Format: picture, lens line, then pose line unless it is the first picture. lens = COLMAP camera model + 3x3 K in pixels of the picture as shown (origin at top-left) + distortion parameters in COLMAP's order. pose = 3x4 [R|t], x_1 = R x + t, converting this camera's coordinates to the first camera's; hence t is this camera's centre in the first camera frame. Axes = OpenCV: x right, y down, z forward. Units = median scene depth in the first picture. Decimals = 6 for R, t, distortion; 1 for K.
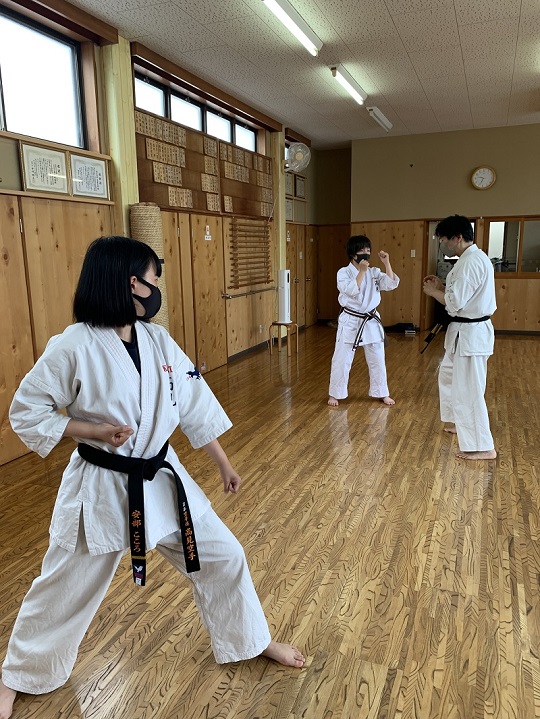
lens RADIAL K [[544.0, 0, 274.2], [0, 544.0, 363.3], [0, 0, 1]] dist [0.021844, -0.024810]
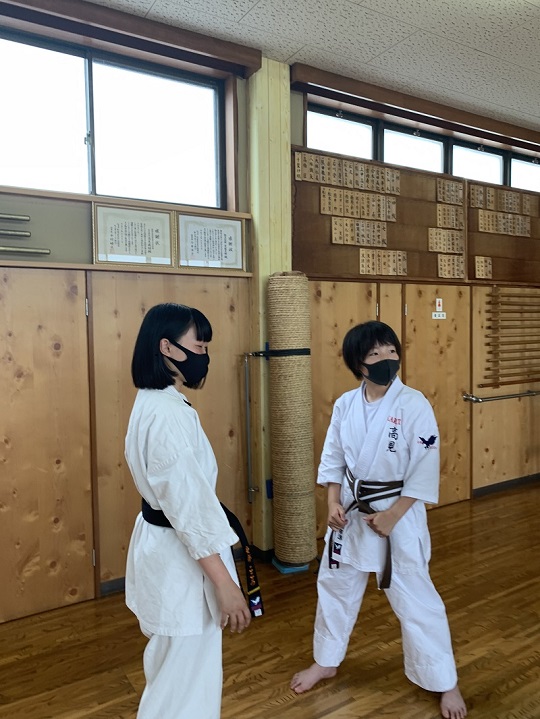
lens RADIAL K [[544.0, 0, 268.5], [0, 544.0, 361.2], [0, 0, 1]] dist [0.021844, -0.024810]
pose [[0.795976, 0.028020, -0.604679, 0.158277], [-0.115522, 0.987600, -0.106305, -0.088276], [0.594202, 0.154470, 0.789343, 0.395317]]
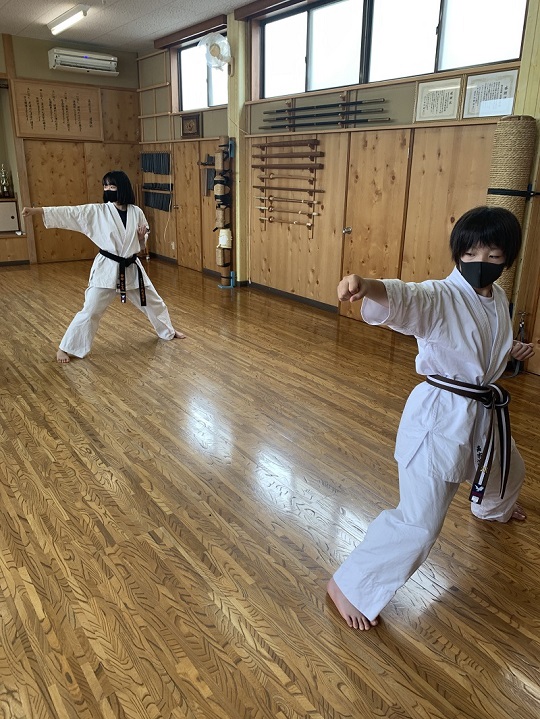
lens RADIAL K [[544.0, 0, 267.4], [0, 544.0, 357.6], [0, 0, 1]] dist [0.021844, -0.024810]
pose [[-0.538127, 0.276371, -0.796265, 0.607858], [-0.187872, 0.881617, 0.432962, -0.230574], [0.821659, 0.382585, -0.422499, 1.040738]]
